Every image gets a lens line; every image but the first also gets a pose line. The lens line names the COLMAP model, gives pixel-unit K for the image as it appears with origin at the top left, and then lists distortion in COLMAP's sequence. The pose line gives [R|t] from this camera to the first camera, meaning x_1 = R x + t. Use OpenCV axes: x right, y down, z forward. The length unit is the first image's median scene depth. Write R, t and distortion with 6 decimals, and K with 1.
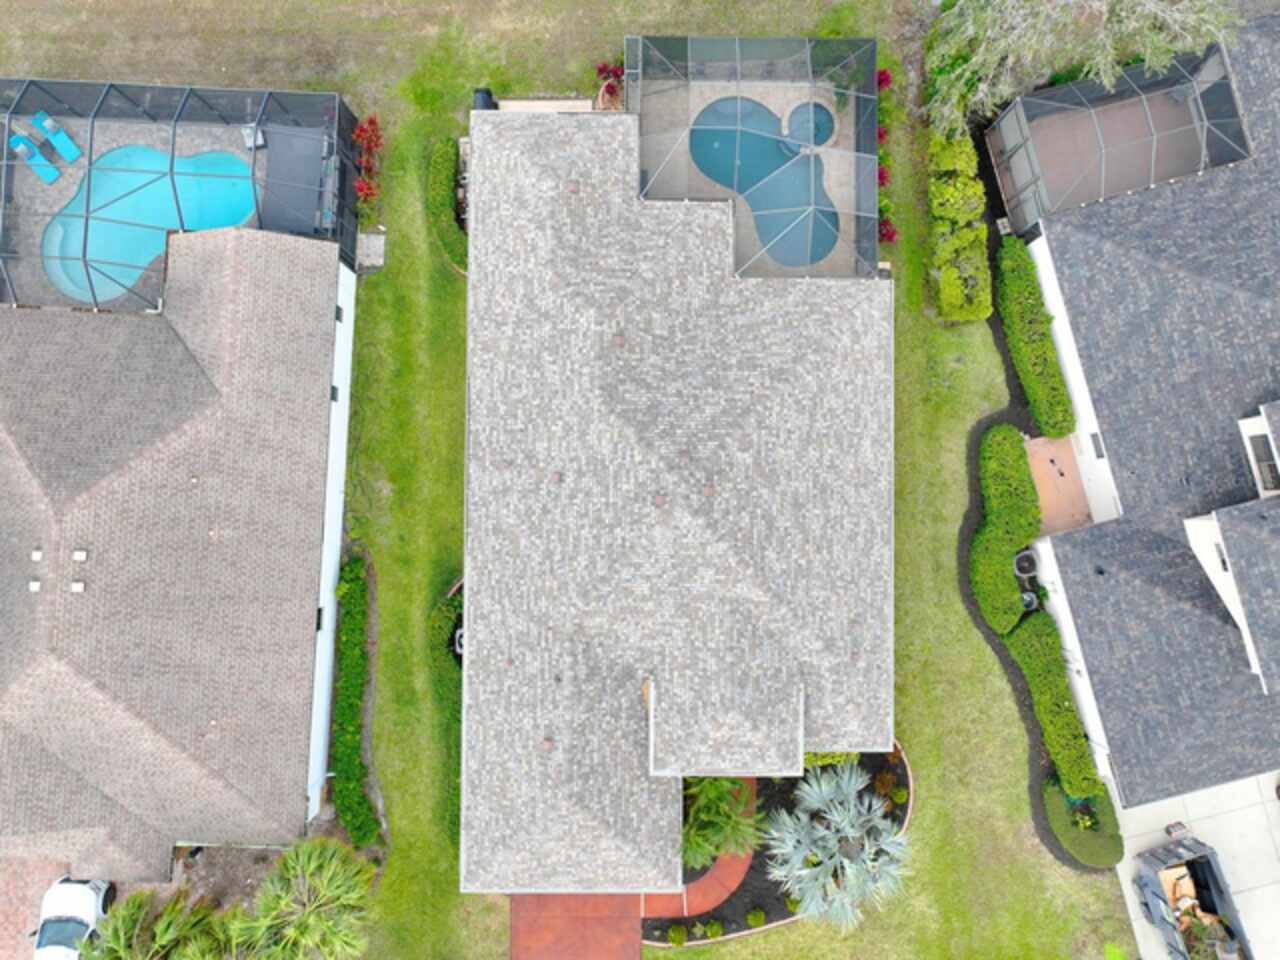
lens RADIAL K [[903.7, 0, 642.7], [0, 903.7, 481.0], [0, 0, 1]] dist [0.007336, 0.007559]
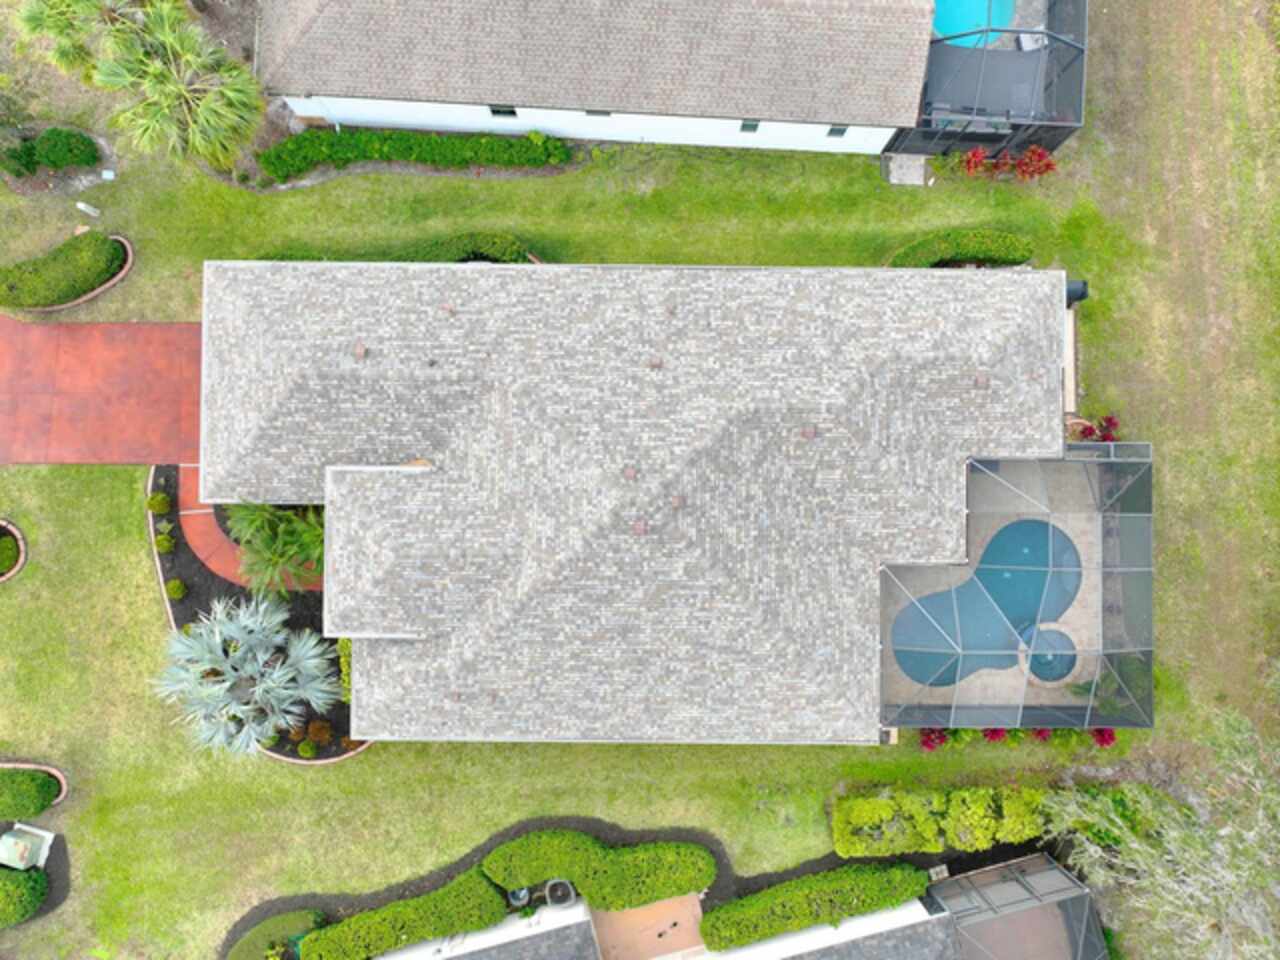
lens RADIAL K [[903.7, 0, 642.7], [0, 903.7, 481.0], [0, 0, 1]] dist [0.007336, 0.007559]
pose [[-0.002651, 0.999370, -0.035396, 0.049353], [-0.999763, -0.001884, 0.021687, -0.009119], [0.021606, 0.035445, 0.999138, 0.095818]]
